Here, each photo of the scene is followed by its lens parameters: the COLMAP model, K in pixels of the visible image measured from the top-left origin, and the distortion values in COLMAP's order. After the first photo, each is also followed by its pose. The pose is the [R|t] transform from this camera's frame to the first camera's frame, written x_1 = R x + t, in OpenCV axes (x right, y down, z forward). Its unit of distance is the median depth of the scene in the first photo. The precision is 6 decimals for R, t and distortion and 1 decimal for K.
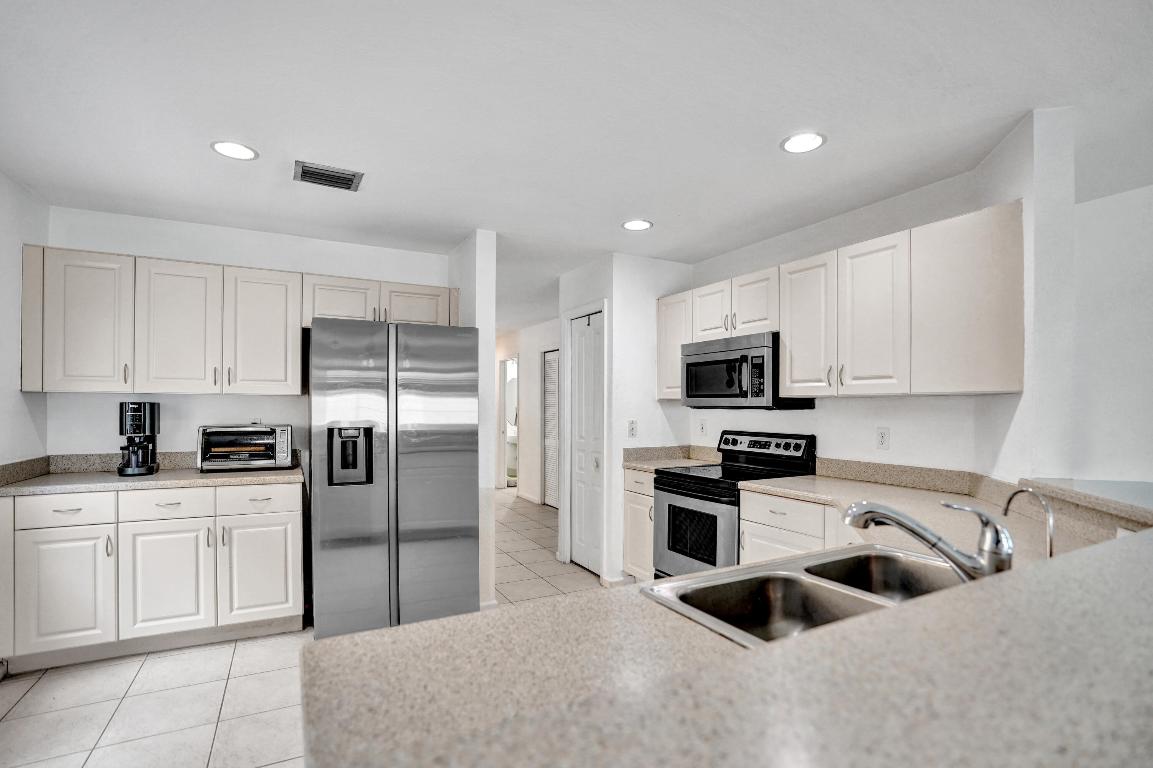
lens RADIAL K [[542.3, 0, 577.2], [0, 542.3, 404.2], [0, 0, 1]] dist [-0.045398, 0.011968]
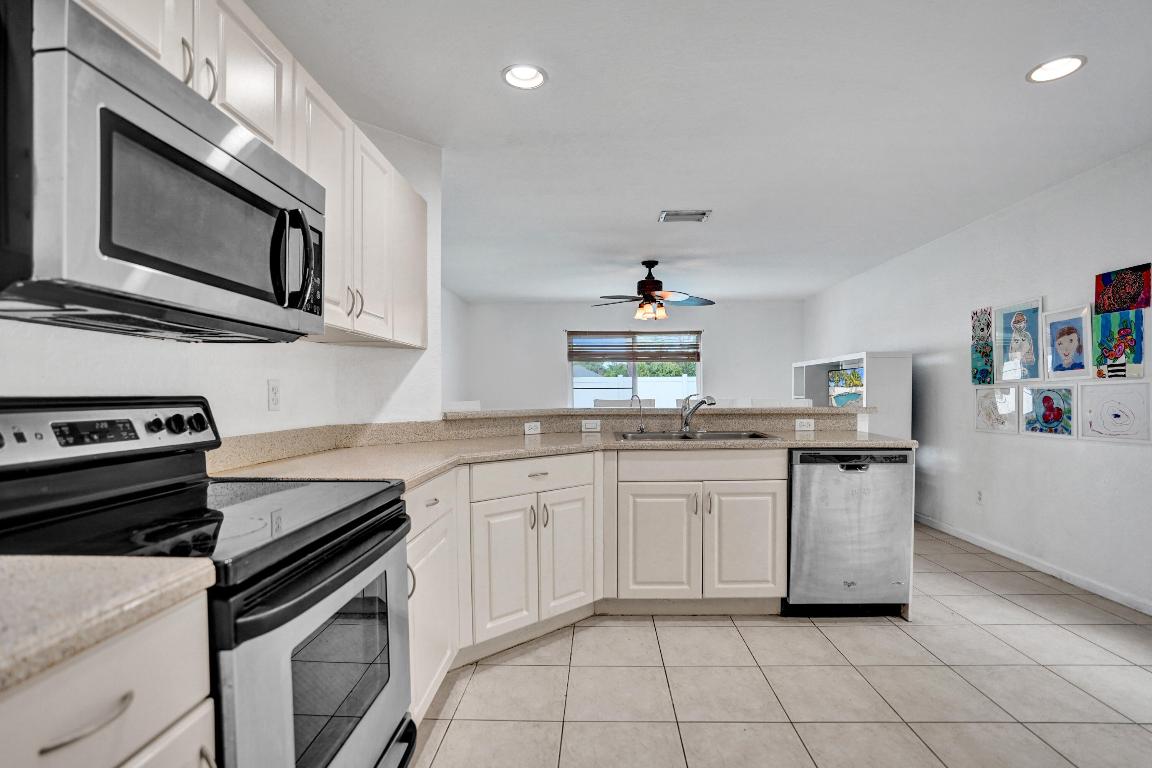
lens RADIAL K [[541.8, 0, 575.9], [0, 541.8, 393.6], [0, 0, 1]] dist [-0.045398, 0.011968]
pose [[-0.867392, -0.004497, 0.497605, -0.100510], [-0.004349, 0.999989, 0.001456, 0.055231], [-0.497606, -0.000901, -0.867403, 1.293482]]
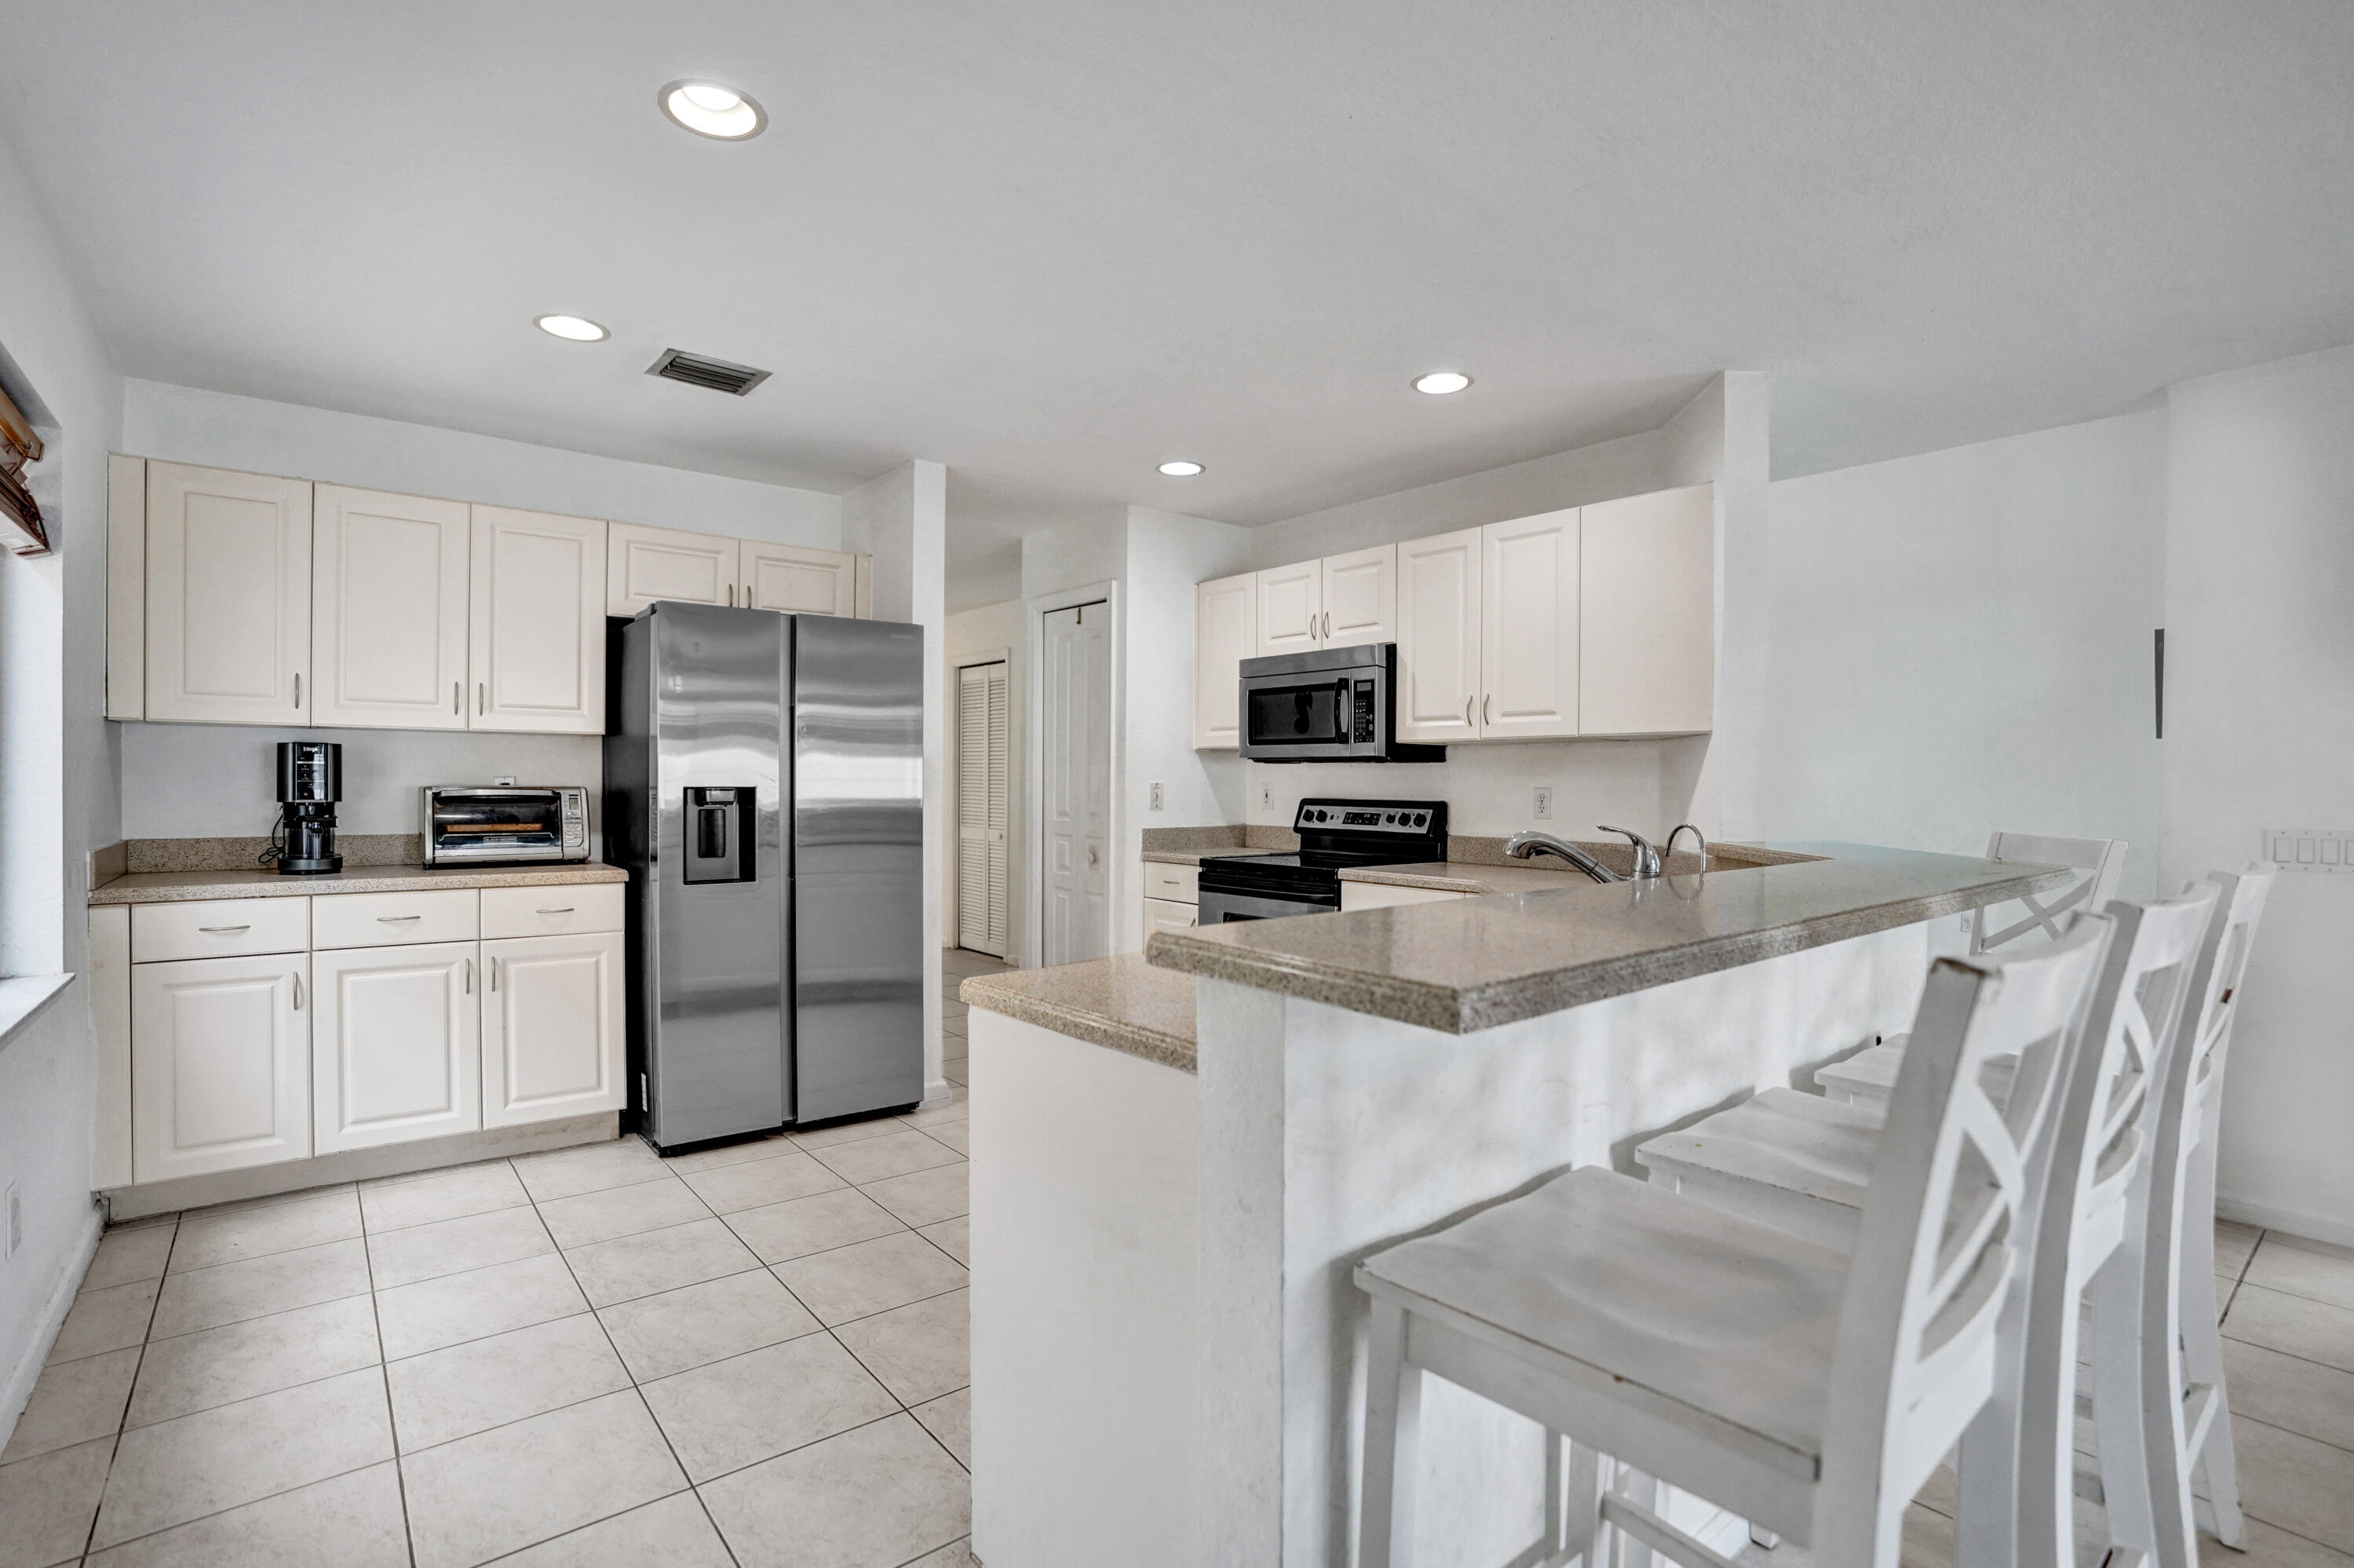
lens RADIAL K [[1107.0, 0, 1159.1], [0, 1107.0, 780.7], [0, 0, 1]] dist [-0.045398, 0.011968]
pose [[0.982637, 0.001757, 0.185529, -0.160863], [-0.002631, 0.999987, 0.004468, 0.027962], [-0.185519, -0.004878, 0.982629, -0.276175]]
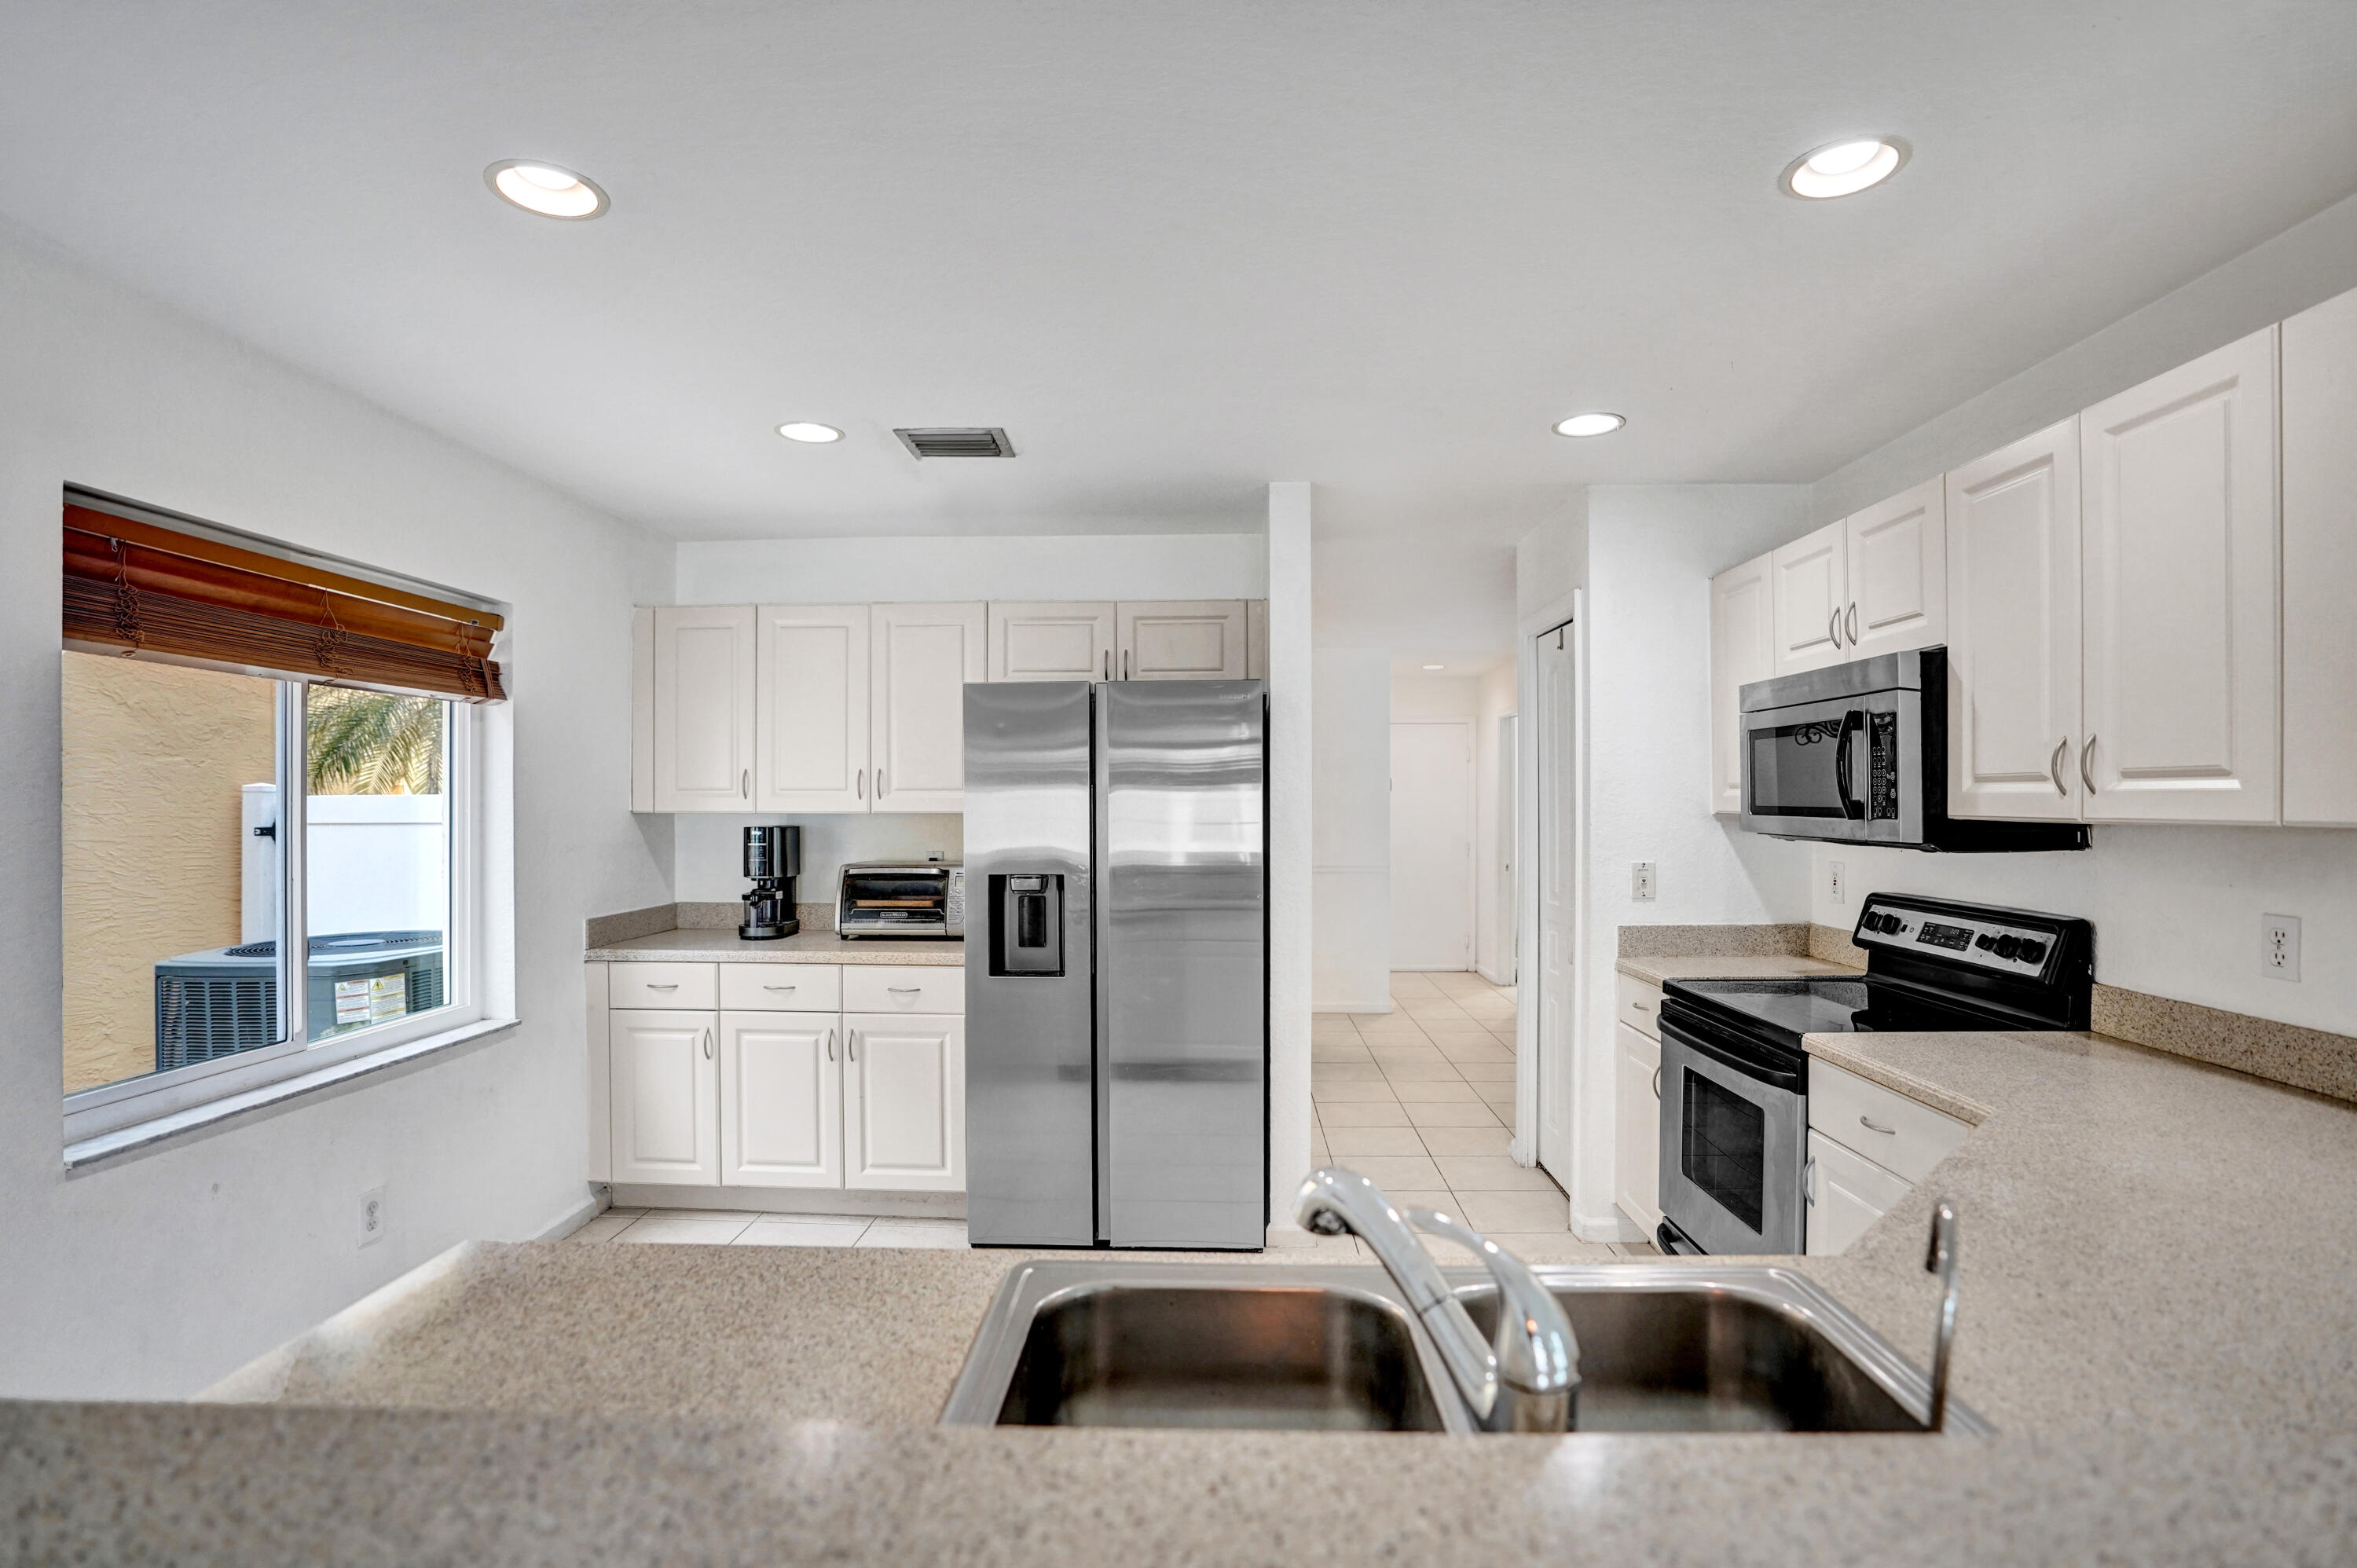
lens RADIAL K [[1108.5, 0, 1185.8], [0, 1108.5, 795.2], [0, 0, 1]] dist [-0.045398, 0.011968]
pose [[0.871164, -0.009428, -0.490902, 0.282444], [0.009379, 0.999953, -0.002561, -0.033208], [0.490903, -0.002373, 0.871211, 0.067106]]
